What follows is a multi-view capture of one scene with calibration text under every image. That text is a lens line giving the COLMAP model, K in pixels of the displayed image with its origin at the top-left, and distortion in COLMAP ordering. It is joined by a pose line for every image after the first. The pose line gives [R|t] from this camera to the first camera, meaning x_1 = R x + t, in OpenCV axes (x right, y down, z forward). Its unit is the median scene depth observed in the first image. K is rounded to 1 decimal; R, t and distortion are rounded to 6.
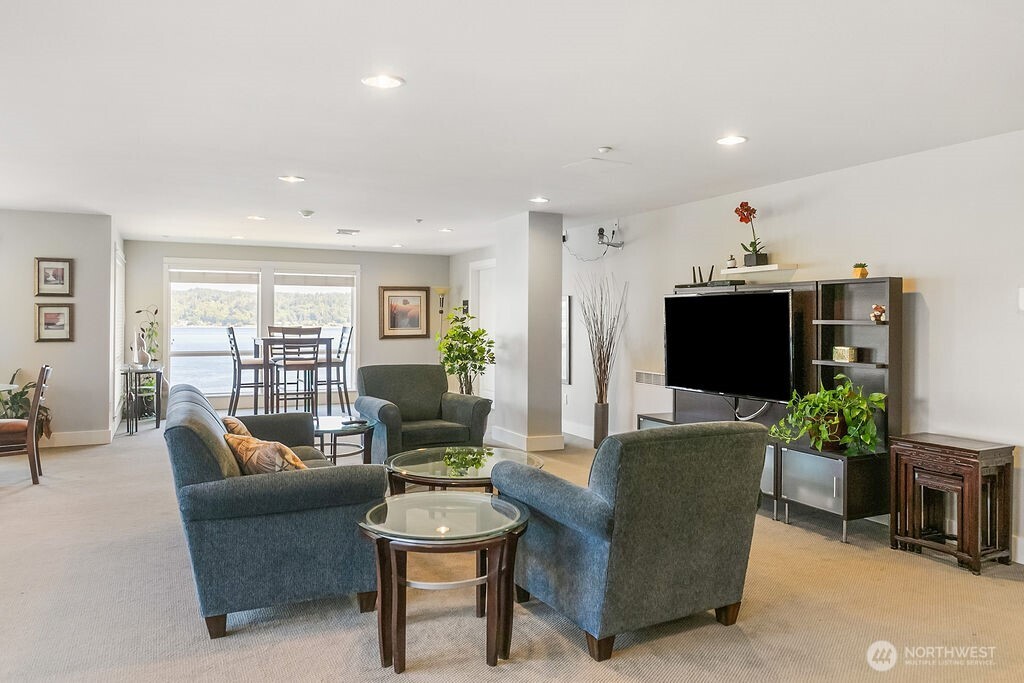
lens RADIAL K [[700.5, 0, 512.0], [0, 700.5, 341.5], [0, 0, 1]] dist [-0.001155, -0.000499]
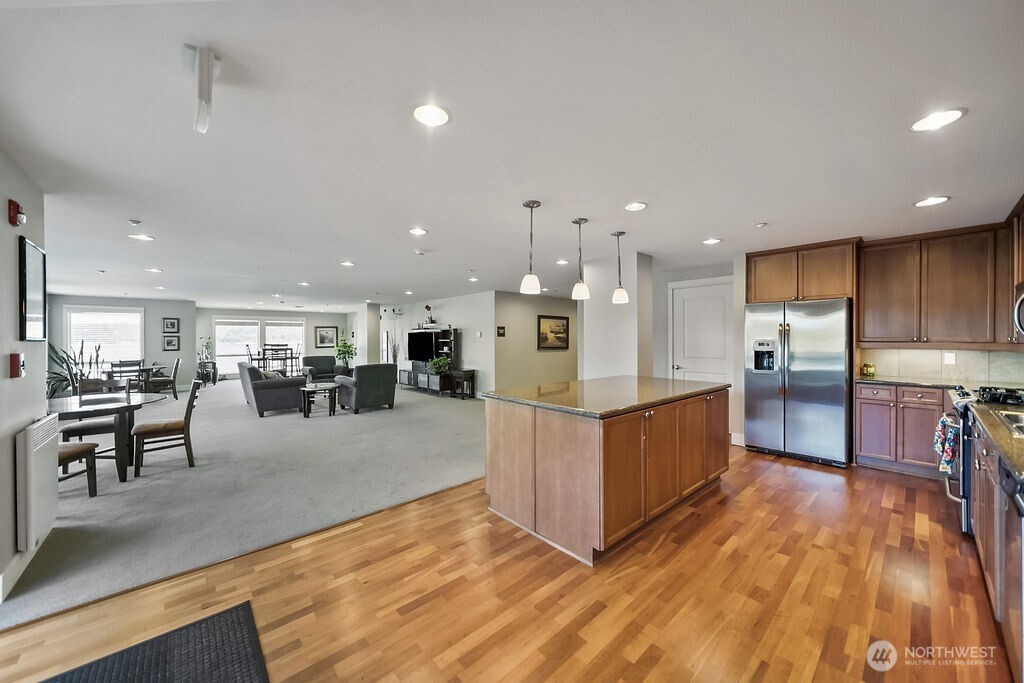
lens RADIAL K [[379.5, 0, 512.0], [0, 379.5, 341.5], [0, 0, 1]] dist [-0.000308, 0.000008]
pose [[0.964438, -0.012666, 0.264005, 0.175523], [0.017777, 0.999698, -0.016980, 0.011840], [-0.263710, 0.021069, 0.964372, -0.645498]]
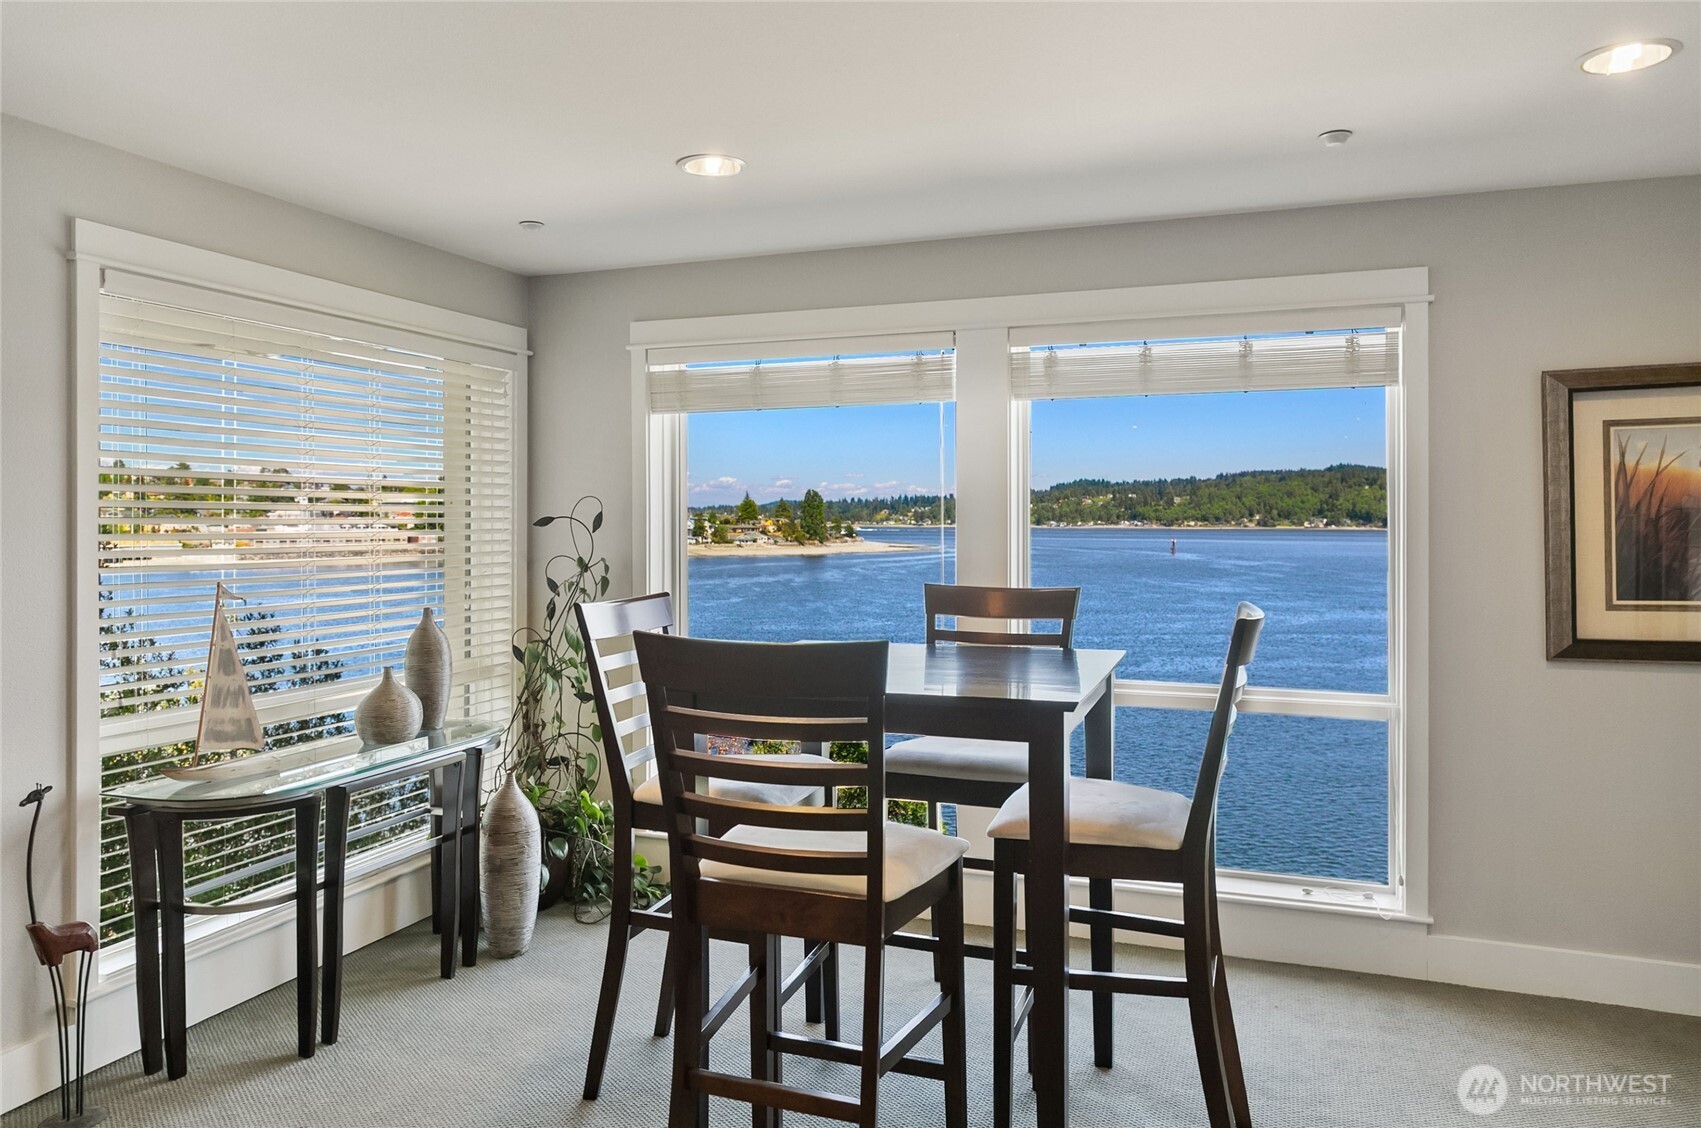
lens RADIAL K [[1171.6, 0, 850.5], [0, 1171.6, 564.0], [0, 0, 1]] dist [0.003534, 0.001481]
pose [[0.673001, 0.025977, -0.739186, -0.120008], [-0.020091, 0.999656, 0.016838, -0.043704], [0.739369, 0.003518, 0.673291, 0.942063]]
